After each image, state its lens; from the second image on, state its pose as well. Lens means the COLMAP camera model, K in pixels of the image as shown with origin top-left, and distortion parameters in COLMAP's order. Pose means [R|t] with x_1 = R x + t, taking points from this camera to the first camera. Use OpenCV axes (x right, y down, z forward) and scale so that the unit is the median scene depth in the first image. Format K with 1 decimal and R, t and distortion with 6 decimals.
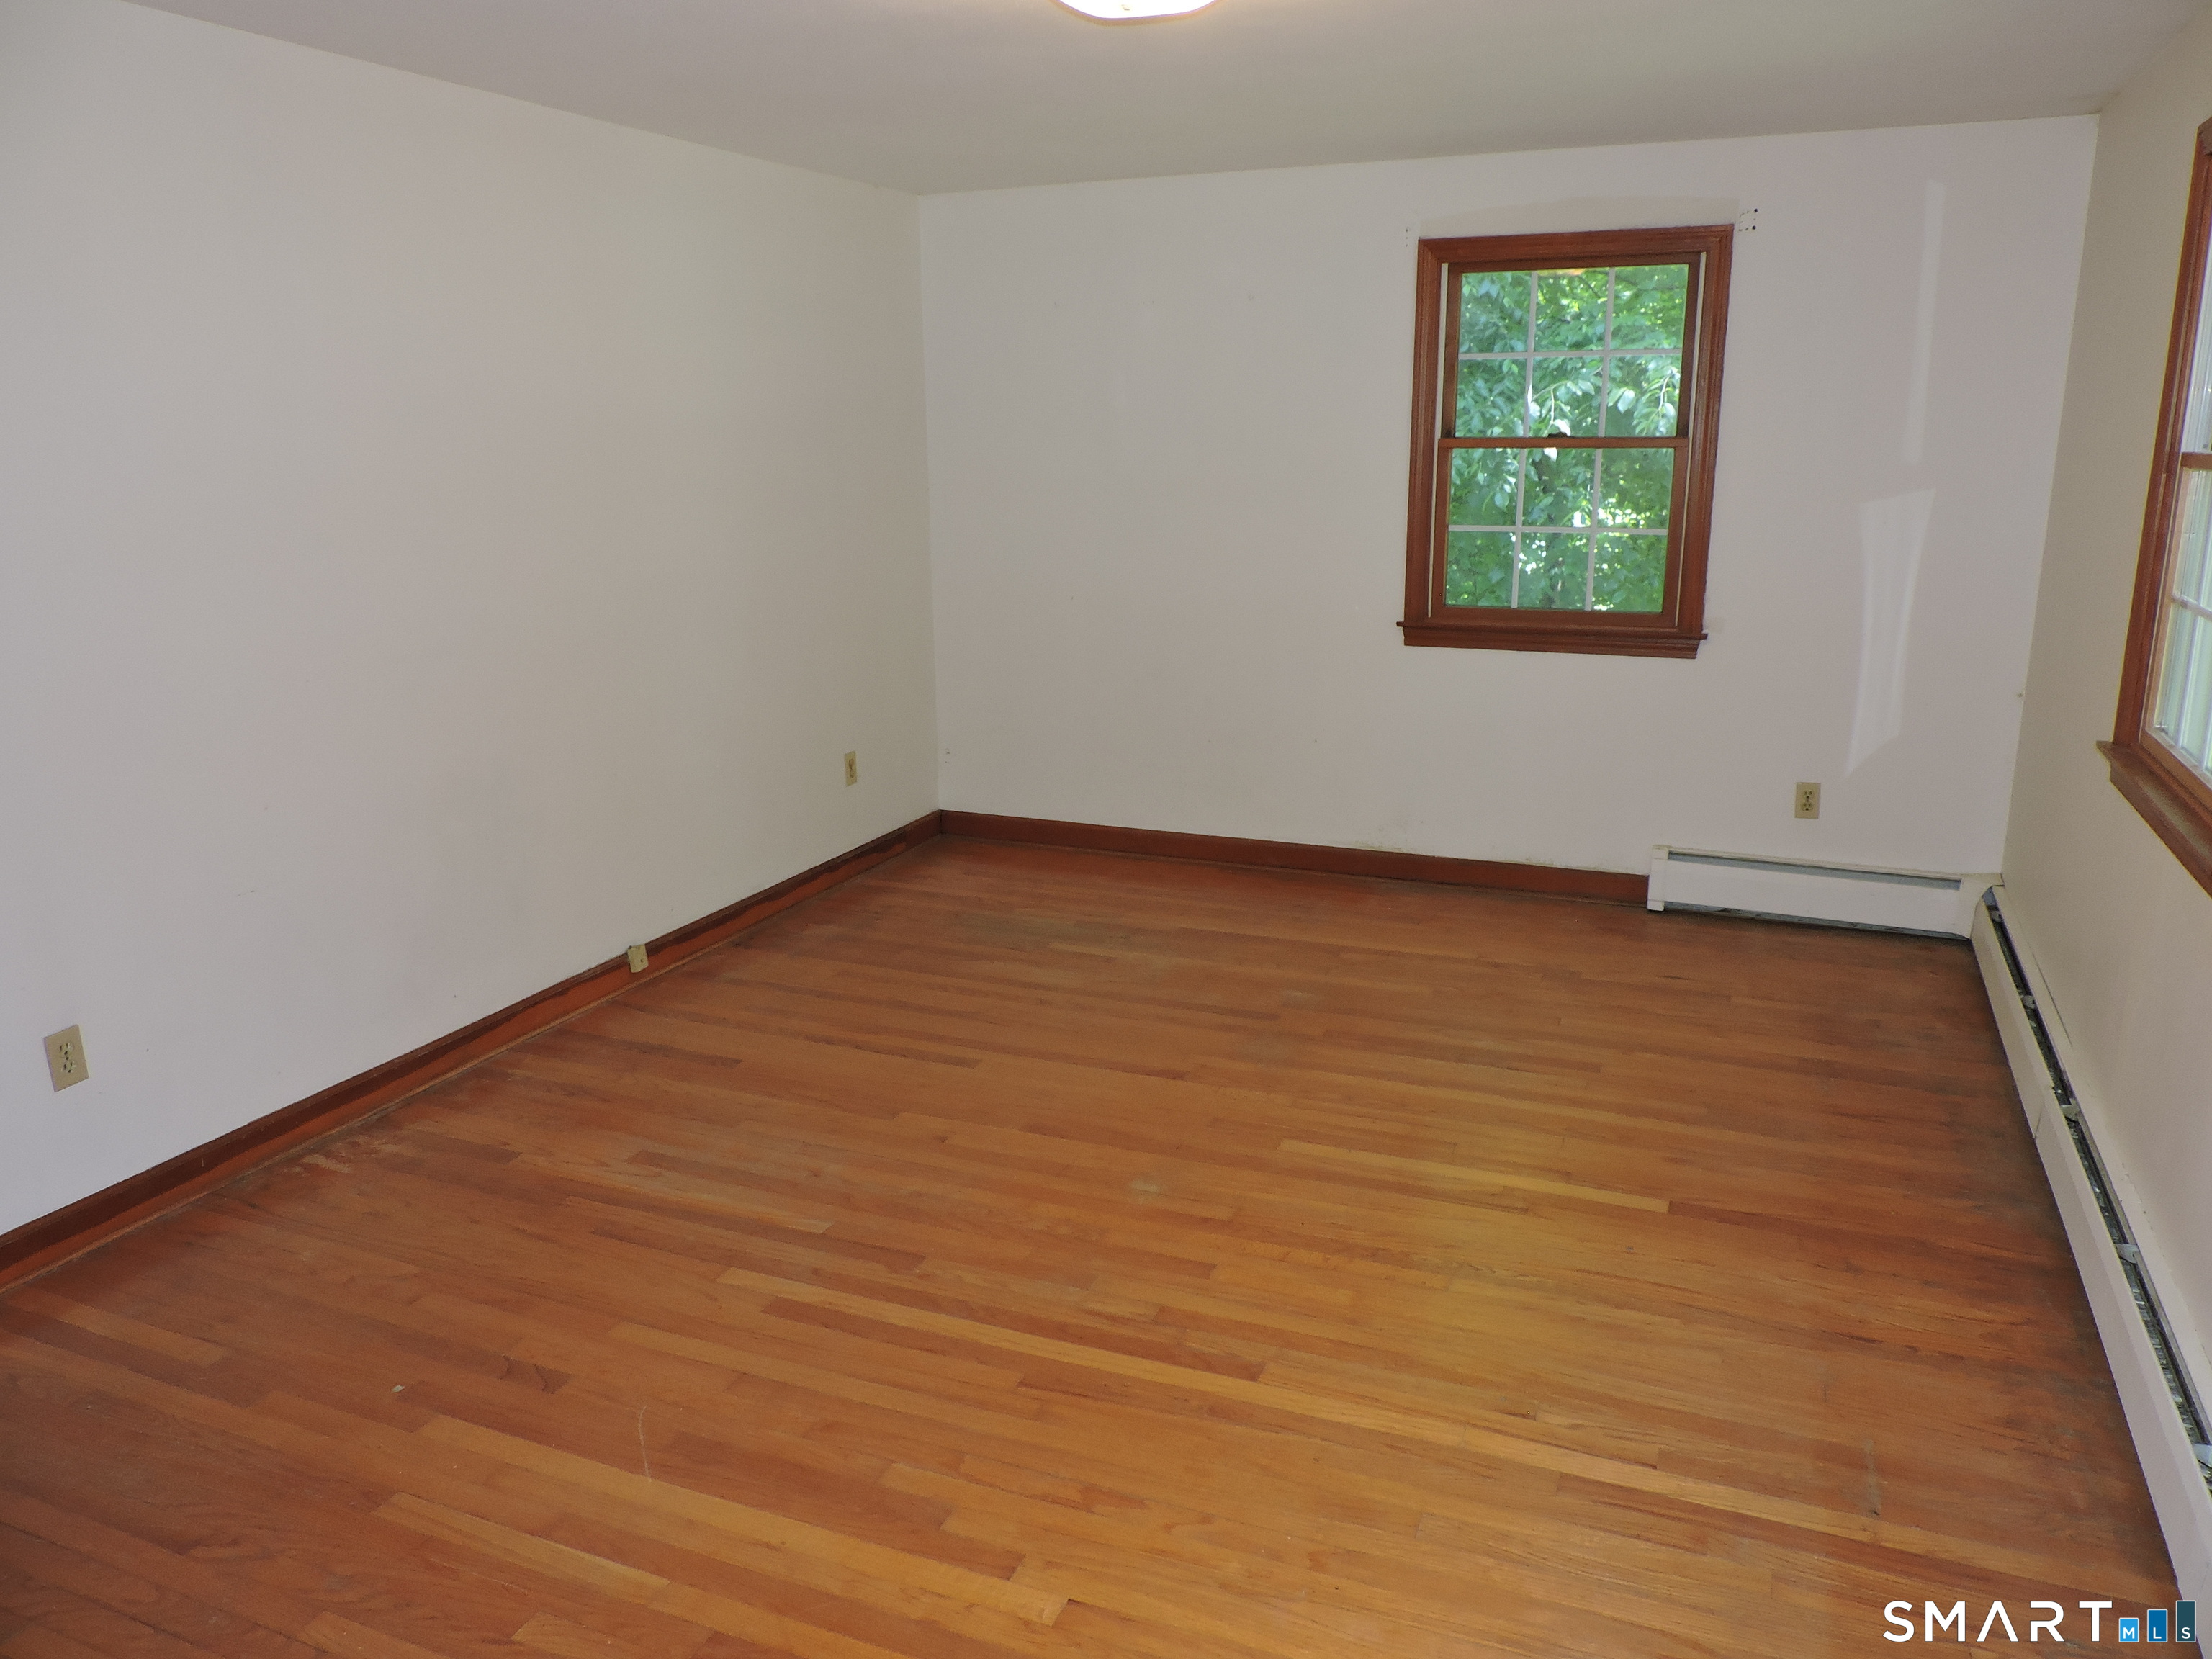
lens RADIAL K [[1582.2, 0, 1111.8], [0, 1582.2, 825.3], [0, 0, 1]] dist [-0.017279, 0.003137]
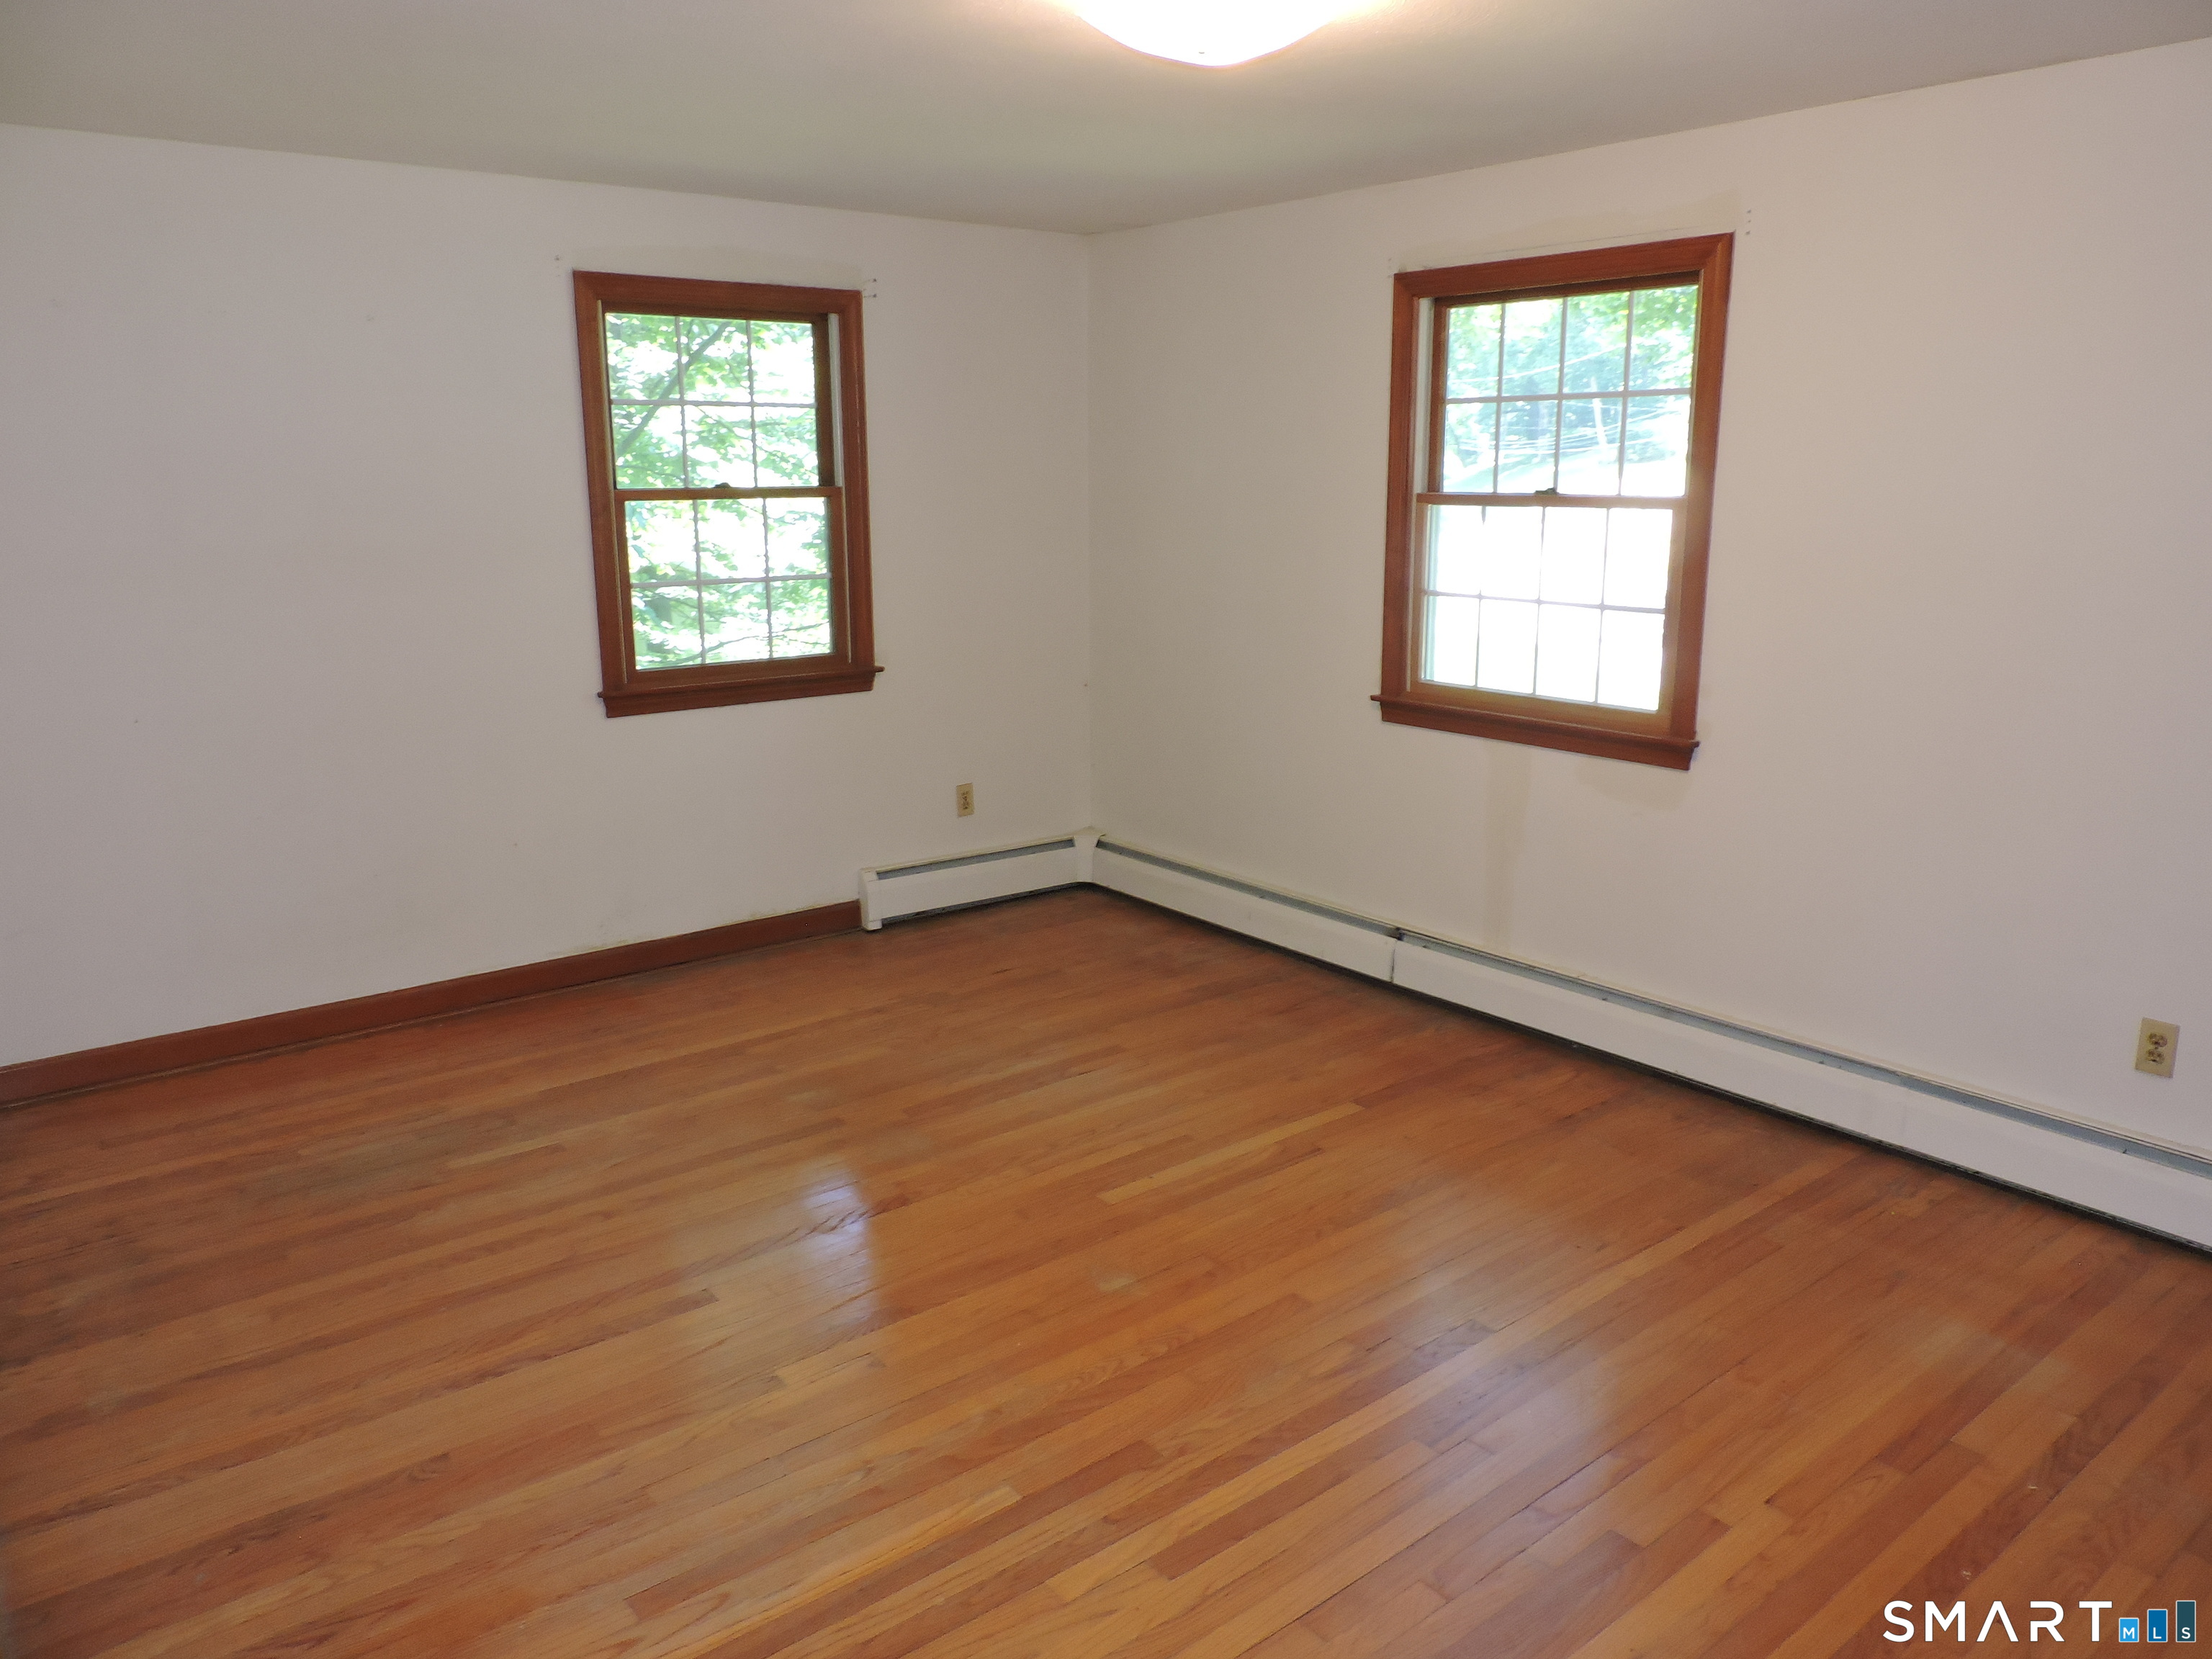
lens RADIAL K [[1582.2, 0, 1111.8], [0, 1582.2, 825.3], [0, 0, 1]] dist [-0.017279, 0.003137]
pose [[0.473855, -0.188492, 0.860193, -0.548017], [0.210887, 0.972689, 0.096972, -0.095359], [-0.854979, 0.135453, 0.500664, 0.368528]]
